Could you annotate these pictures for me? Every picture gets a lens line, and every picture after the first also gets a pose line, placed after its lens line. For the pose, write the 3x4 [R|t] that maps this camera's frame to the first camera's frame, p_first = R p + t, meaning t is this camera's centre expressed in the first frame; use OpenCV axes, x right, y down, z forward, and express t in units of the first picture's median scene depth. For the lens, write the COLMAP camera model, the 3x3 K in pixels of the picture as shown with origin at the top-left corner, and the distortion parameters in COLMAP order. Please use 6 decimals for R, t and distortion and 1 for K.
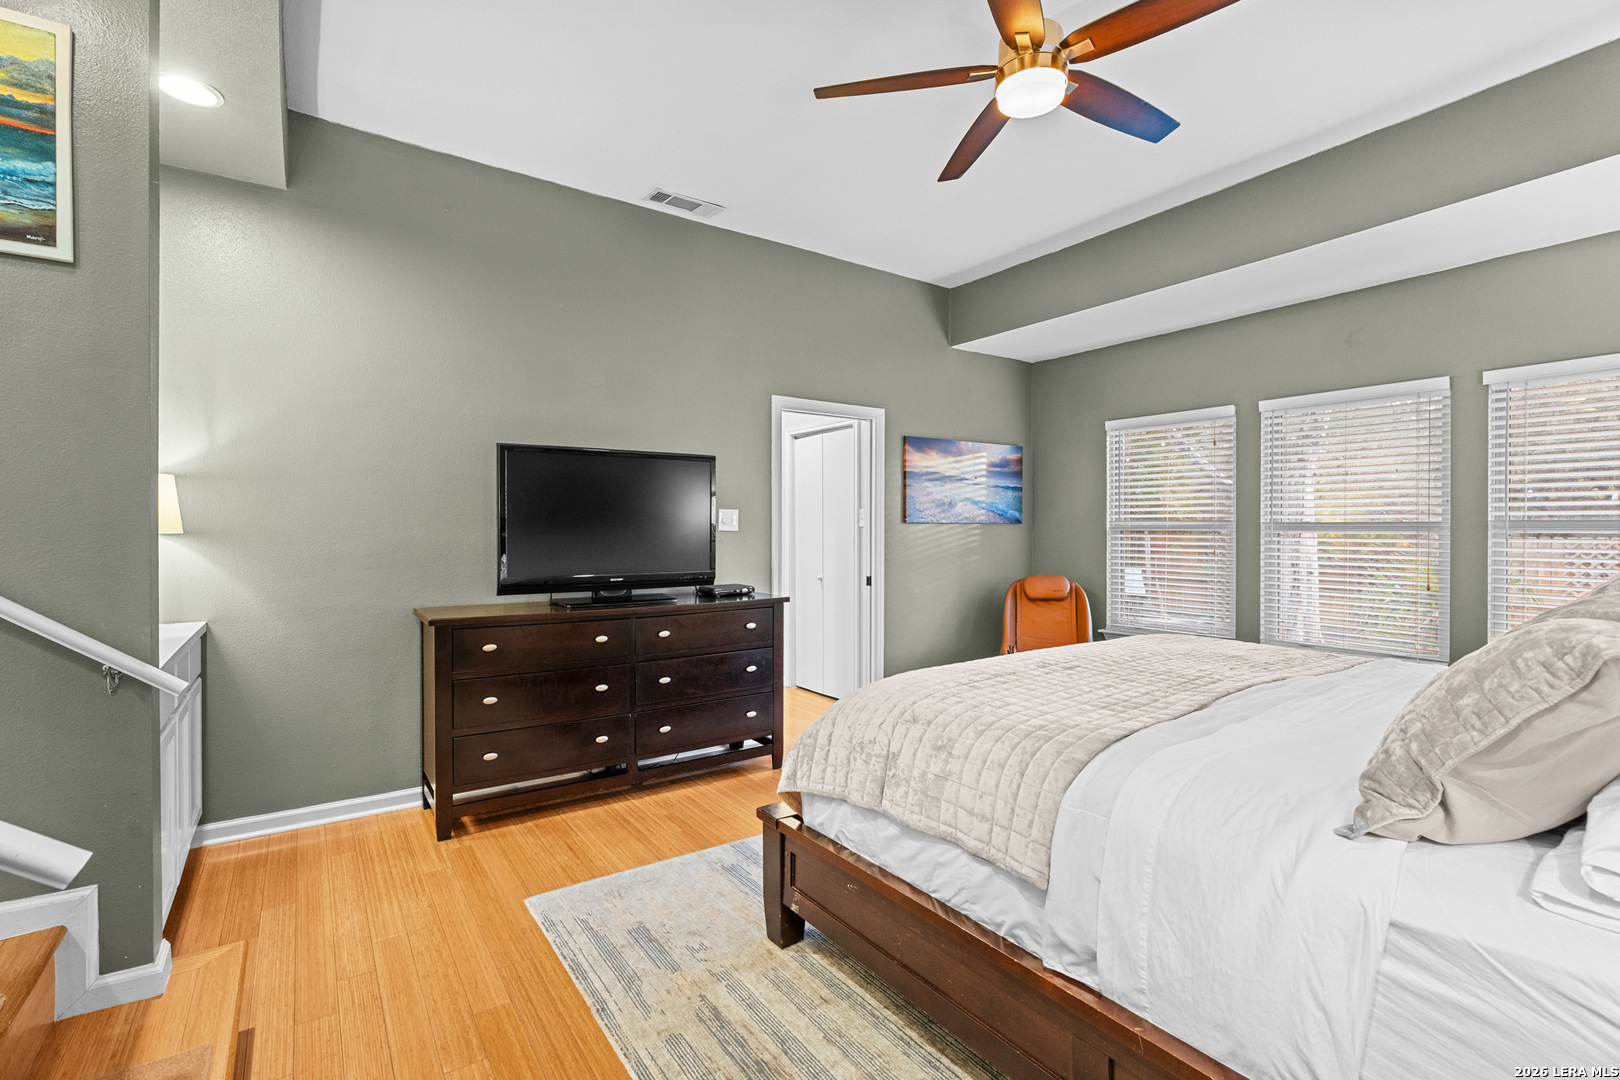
lens RADIAL K [[731.9, 0, 810.7], [0, 731.9, 536.5], [0, 0, 1]] dist [-0.006984, 0.002502]
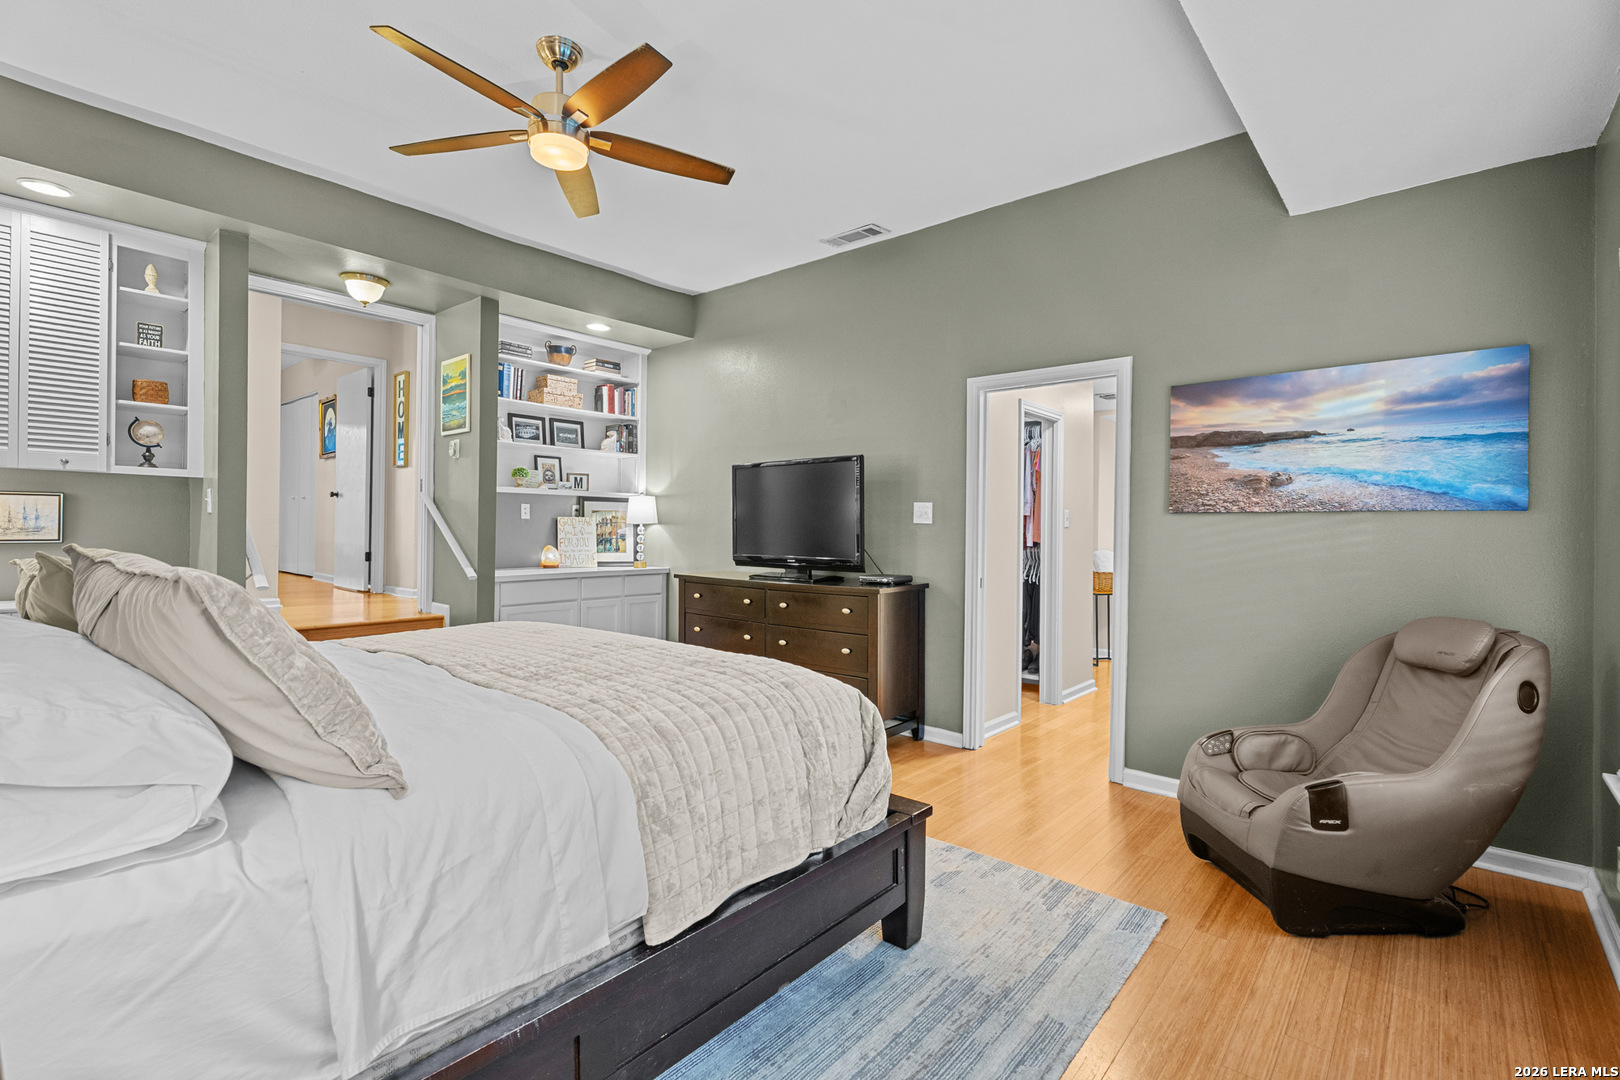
lens RADIAL K [[731.9, 0, 812.4], [0, 731.9, 529.5], [0, 0, 1]] dist [-0.006984, 0.002502]
pose [[0.255899, 0.003049, -0.966699, 0.663464], [-0.017613, 0.999844, -0.001509, 0.003572], [0.966543, 0.017412, 0.255913, 0.473602]]
